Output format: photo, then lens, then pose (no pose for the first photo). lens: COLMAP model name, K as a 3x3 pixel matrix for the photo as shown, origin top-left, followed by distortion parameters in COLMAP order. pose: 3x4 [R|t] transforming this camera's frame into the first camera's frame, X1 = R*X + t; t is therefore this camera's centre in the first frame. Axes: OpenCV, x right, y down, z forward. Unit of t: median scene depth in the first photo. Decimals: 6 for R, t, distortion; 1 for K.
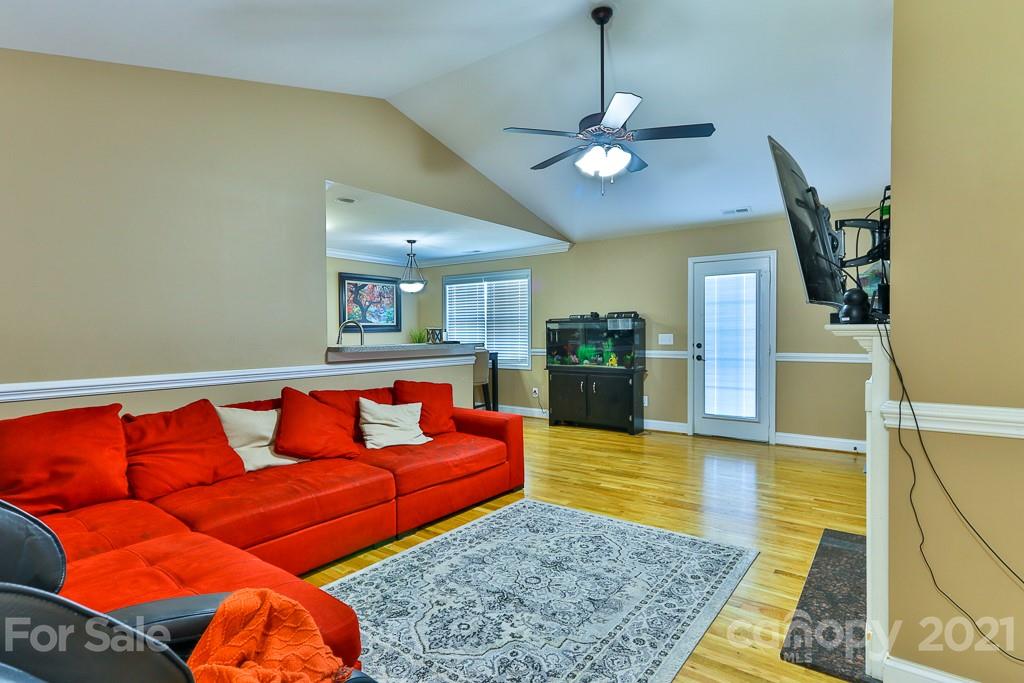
lens RADIAL K [[513.4, 0, 512.0], [0, 513.4, 341.5], [0, 0, 1]] dist [-0.000917, 0.000068]
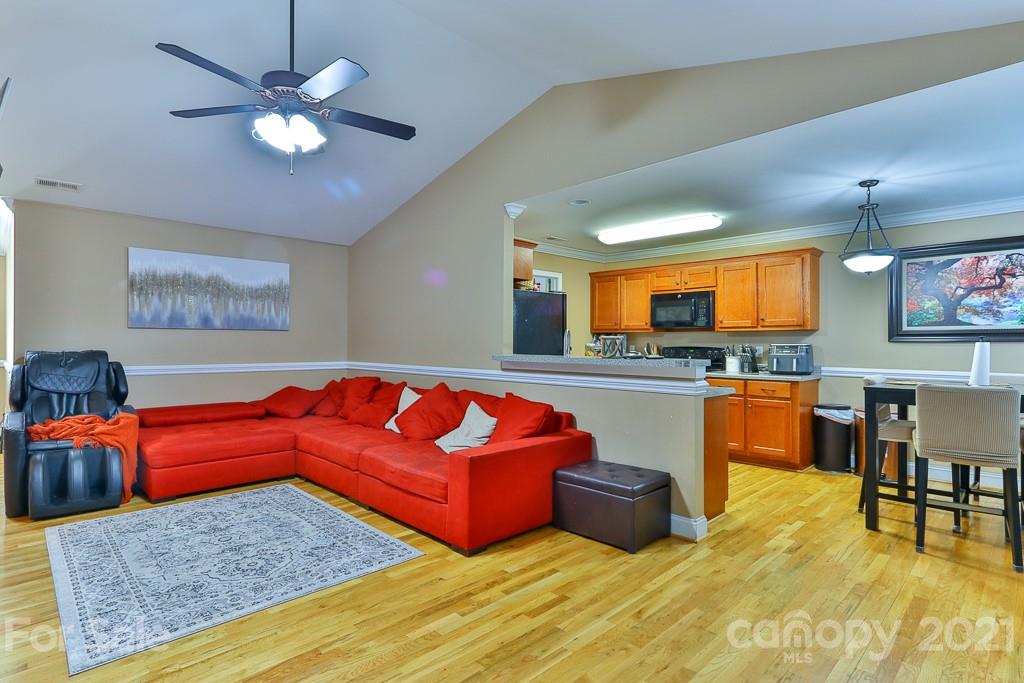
lens RADIAL K [[529.9, 0, 506.0], [0, 529.9, 342.2], [0, 0, 1]] dist [0.003253, 0.000819]
pose [[-0.162146, 0.005089, -0.986754, 0.830886], [-0.020166, 0.999761, 0.008469, -0.027755], [0.986561, 0.021272, -0.162004, 1.291425]]
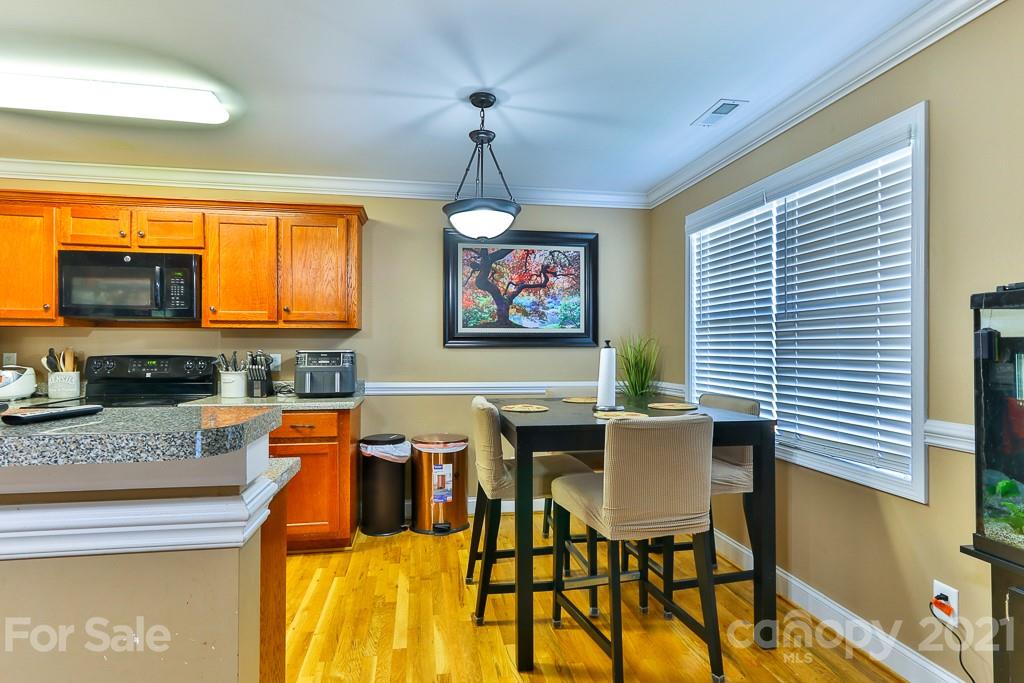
lens RADIAL K [[529.9, 0, 506.0], [0, 529.9, 342.2], [0, 0, 1]] dist [0.003253, 0.000819]
pose [[0.713952, 0.002163, -0.700191, 0.149127], [-0.020224, 0.999642, -0.017534, -0.029827], [0.699902, 0.026679, 0.713740, 1.373280]]
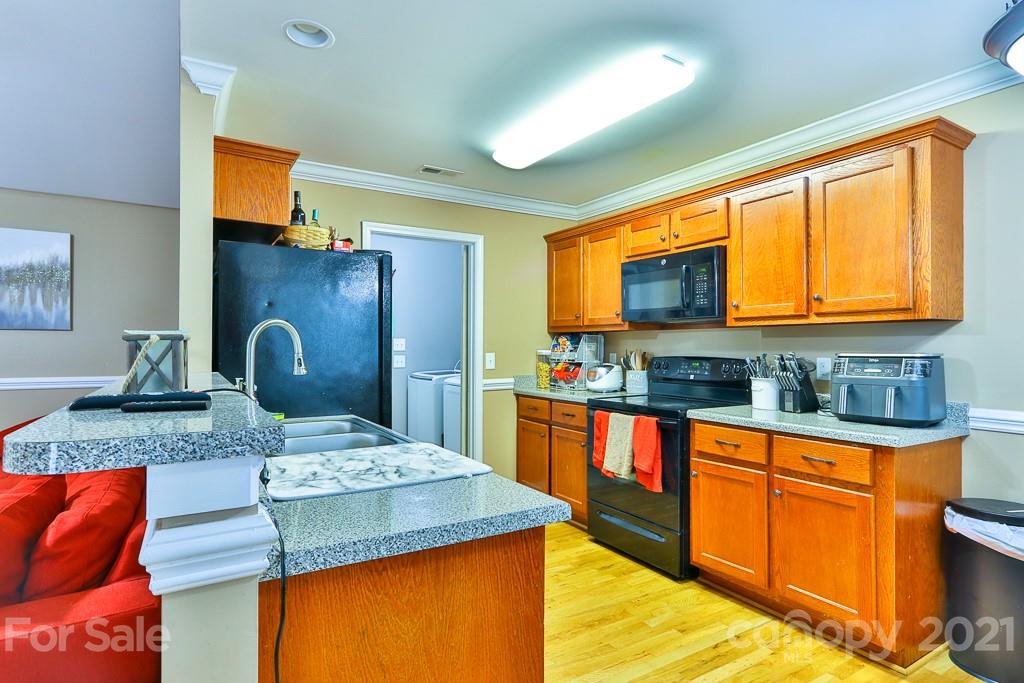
lens RADIAL K [[529.9, 0, 506.0], [0, 529.9, 342.2], [0, 0, 1]] dist [0.003253, 0.000819]
pose [[-0.386442, -0.003321, -0.922308, 0.017972], [-0.019101, 0.999808, 0.004403, -0.033472], [0.922116, 0.019319, -0.386432, 1.658115]]
